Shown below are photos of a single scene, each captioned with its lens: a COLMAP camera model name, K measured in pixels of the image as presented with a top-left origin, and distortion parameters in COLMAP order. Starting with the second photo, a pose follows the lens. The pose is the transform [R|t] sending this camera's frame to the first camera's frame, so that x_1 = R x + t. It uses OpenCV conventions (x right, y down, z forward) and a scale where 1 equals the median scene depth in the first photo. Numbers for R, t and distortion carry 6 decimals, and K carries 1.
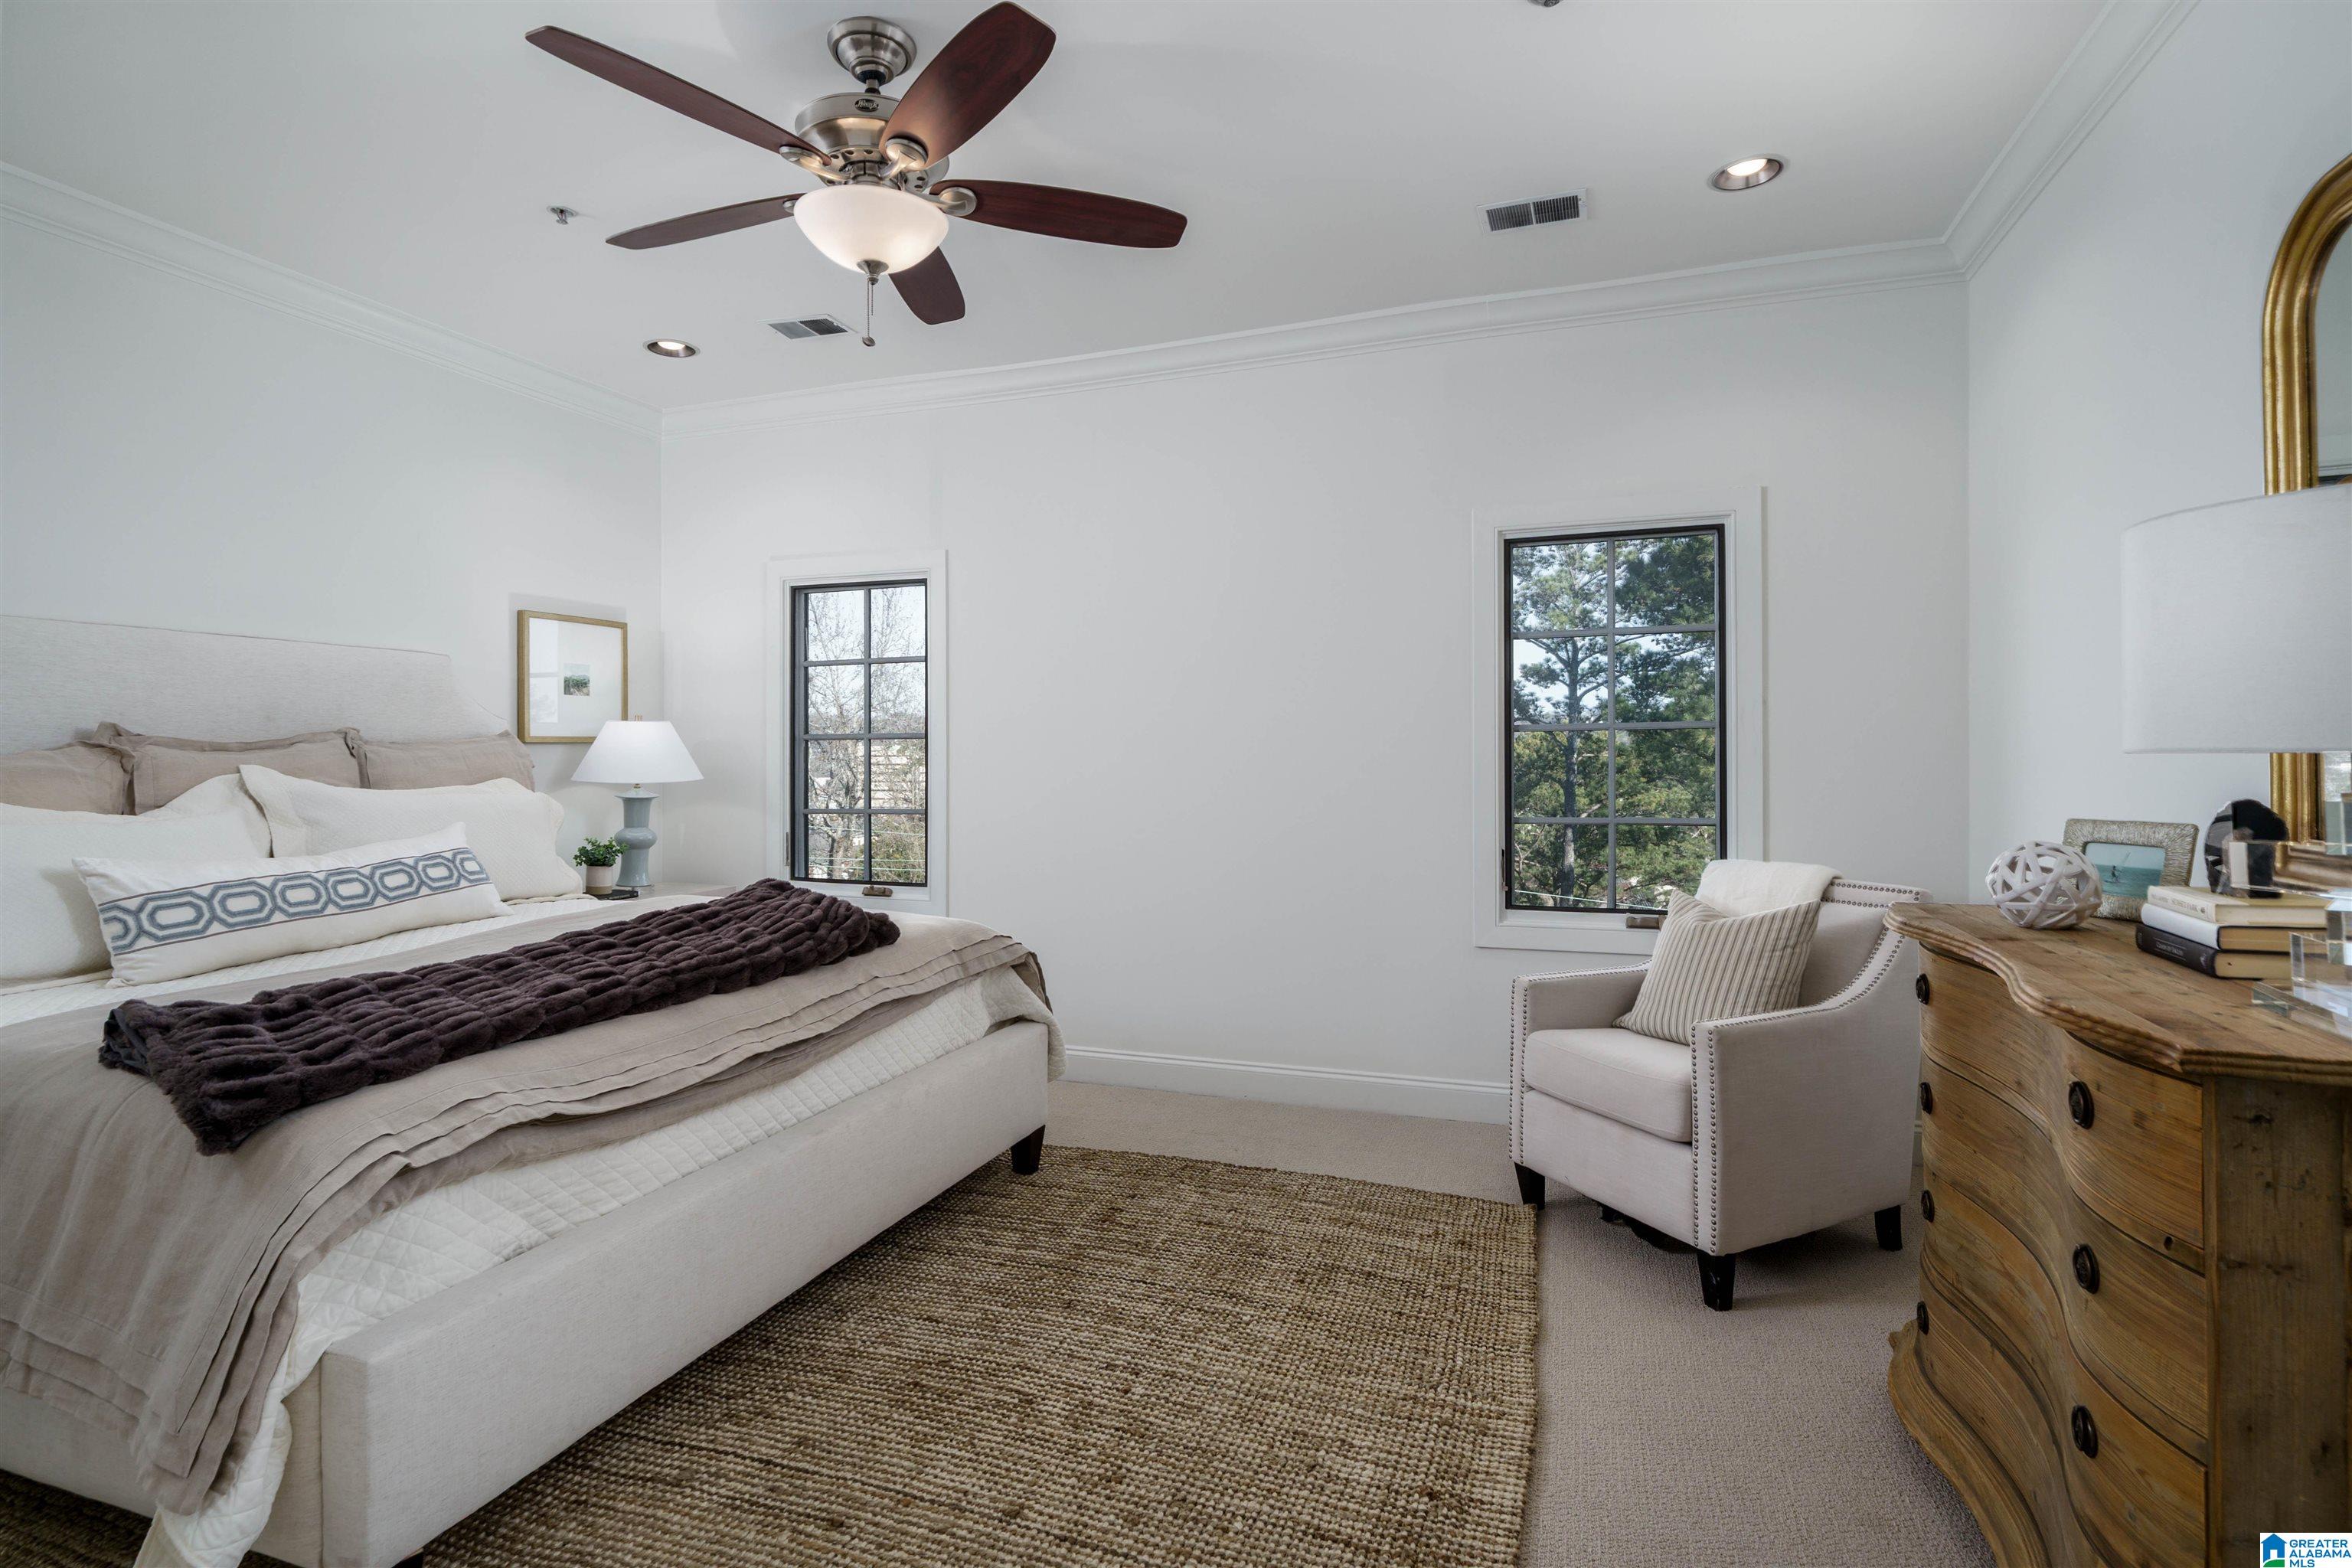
lens RADIAL K [[1082.8, 0, 1176.0], [0, 1082.8, 784.0], [0, 0, 1]] dist [0.001004, -0.000208]
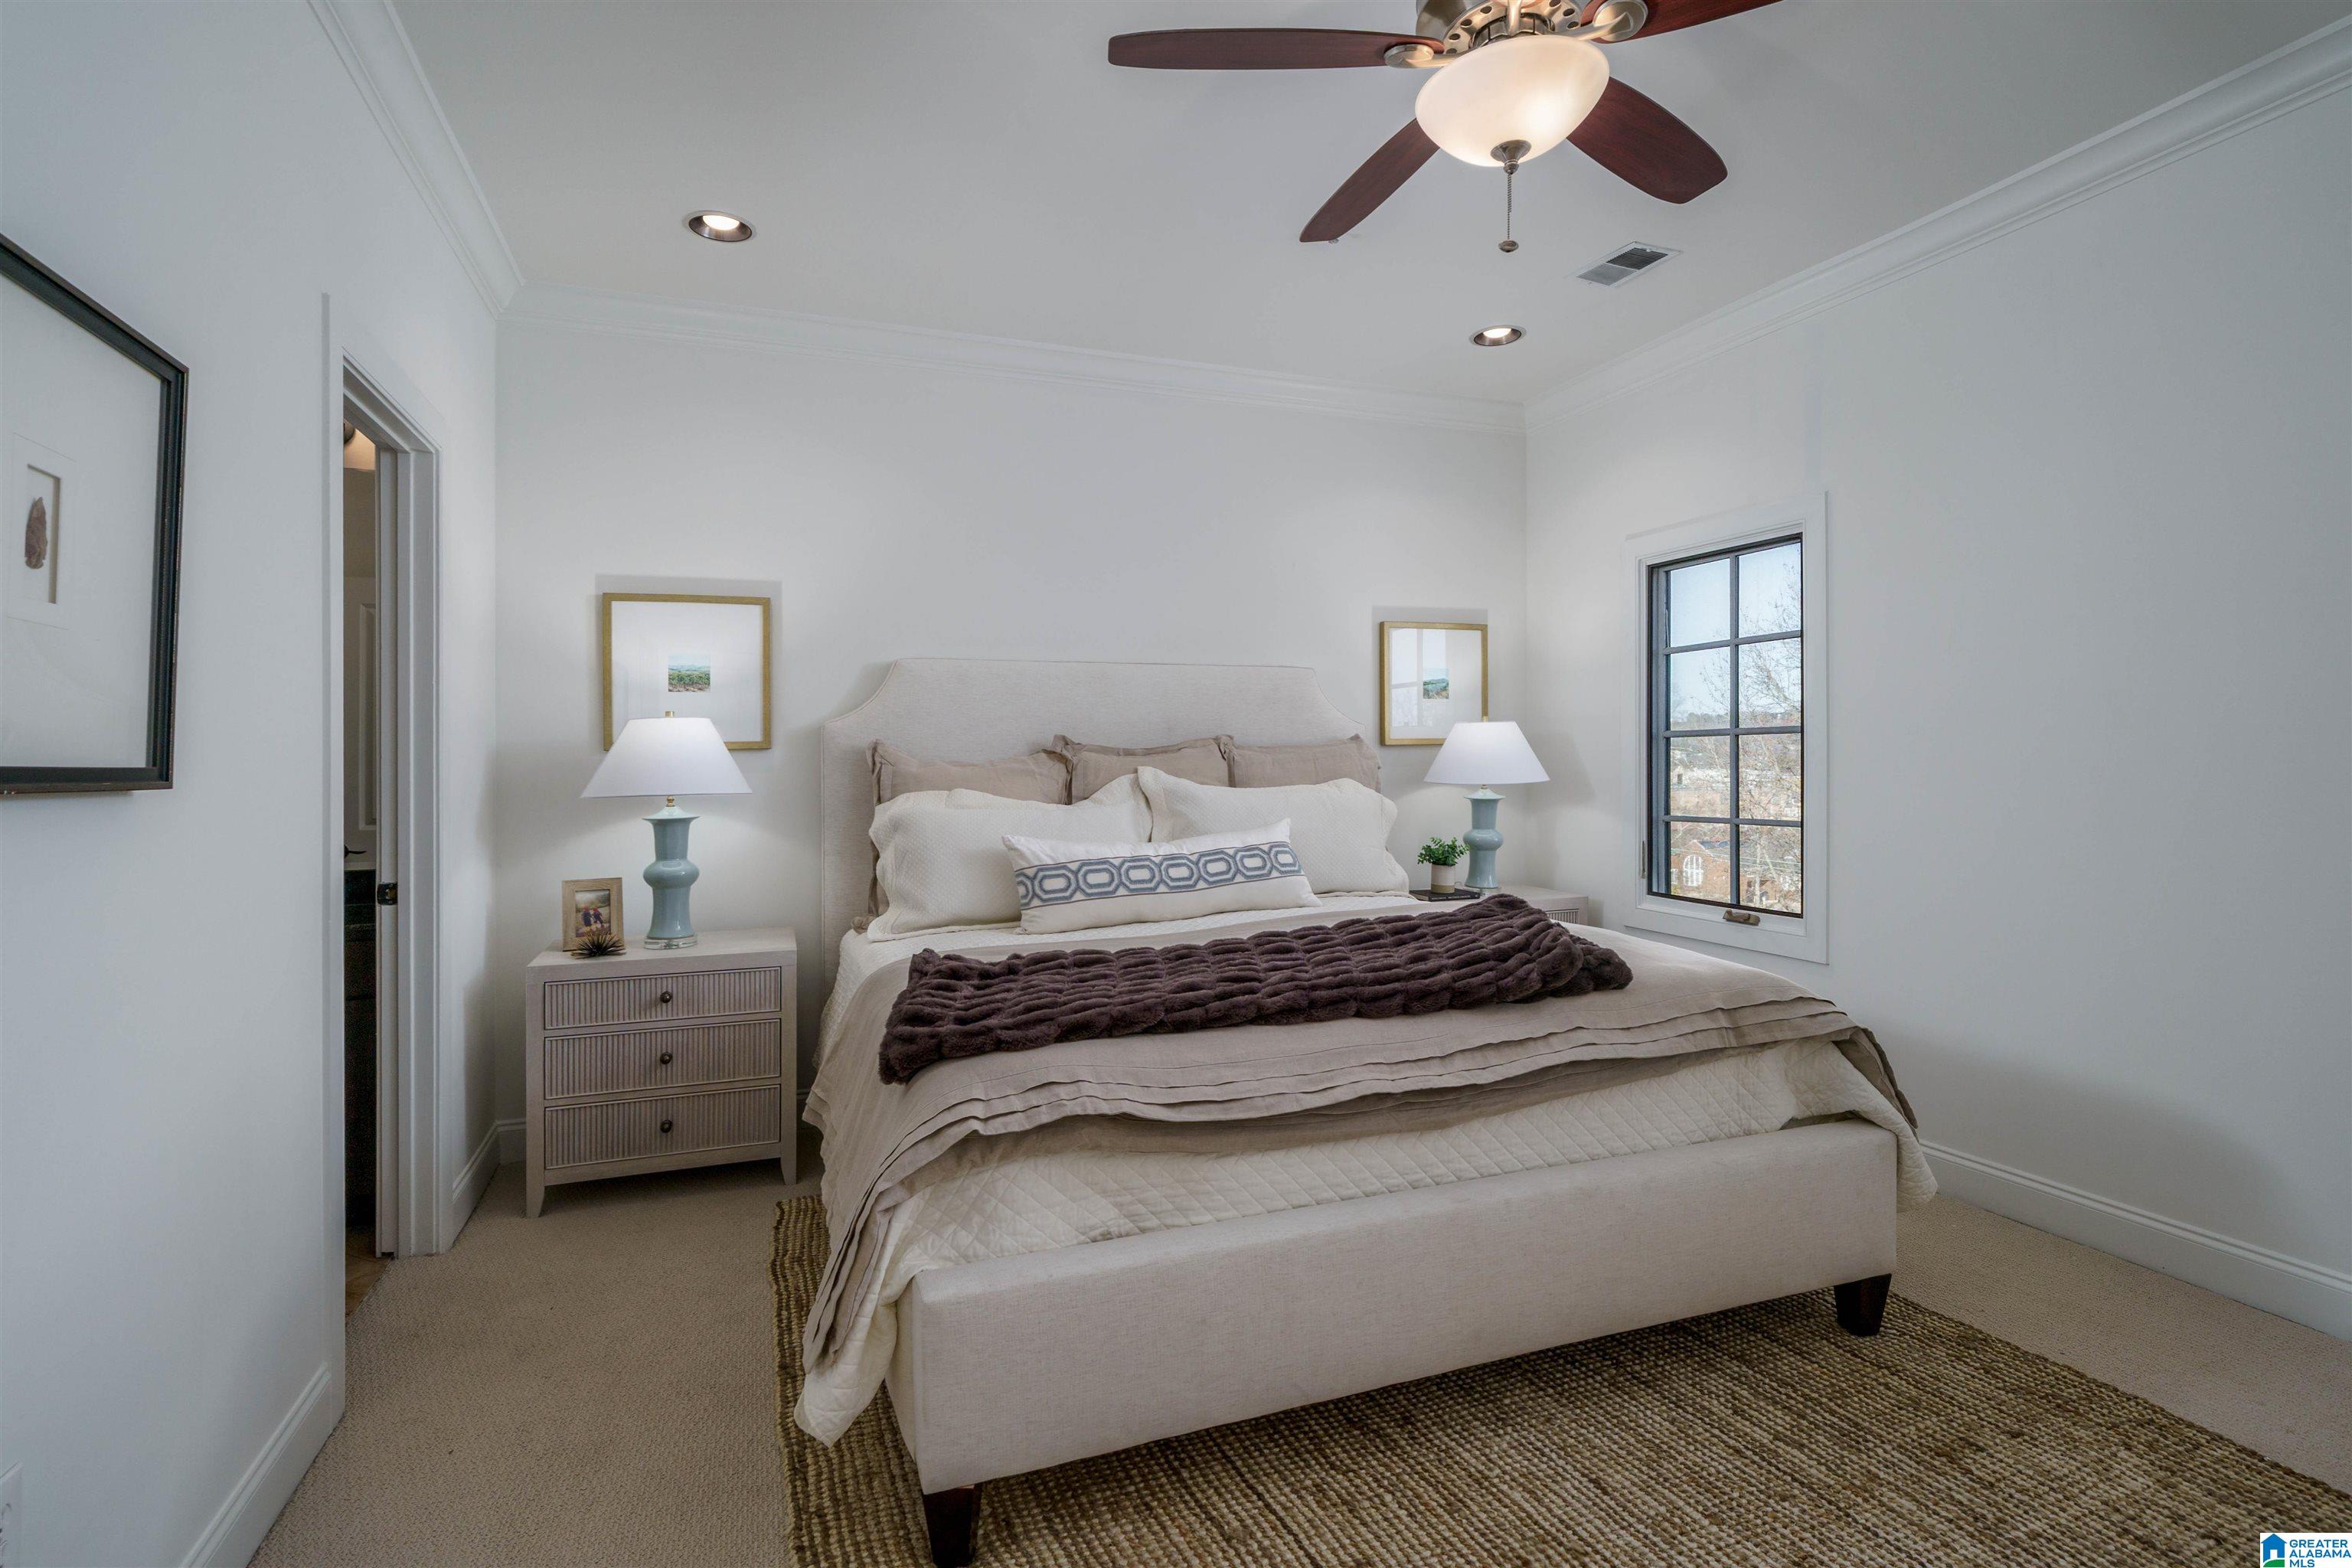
lens RADIAL K [[1101.8, 0, 1175.9], [0, 1101.8, 779.7], [0, 0, 1]] dist [-0.001015, 0.000670]
pose [[0.658968, 0.009304, -0.752114, 0.132046], [-0.012171, 0.999924, 0.001706, -0.005555], [0.752073, 0.008030, 0.659031, 0.203745]]
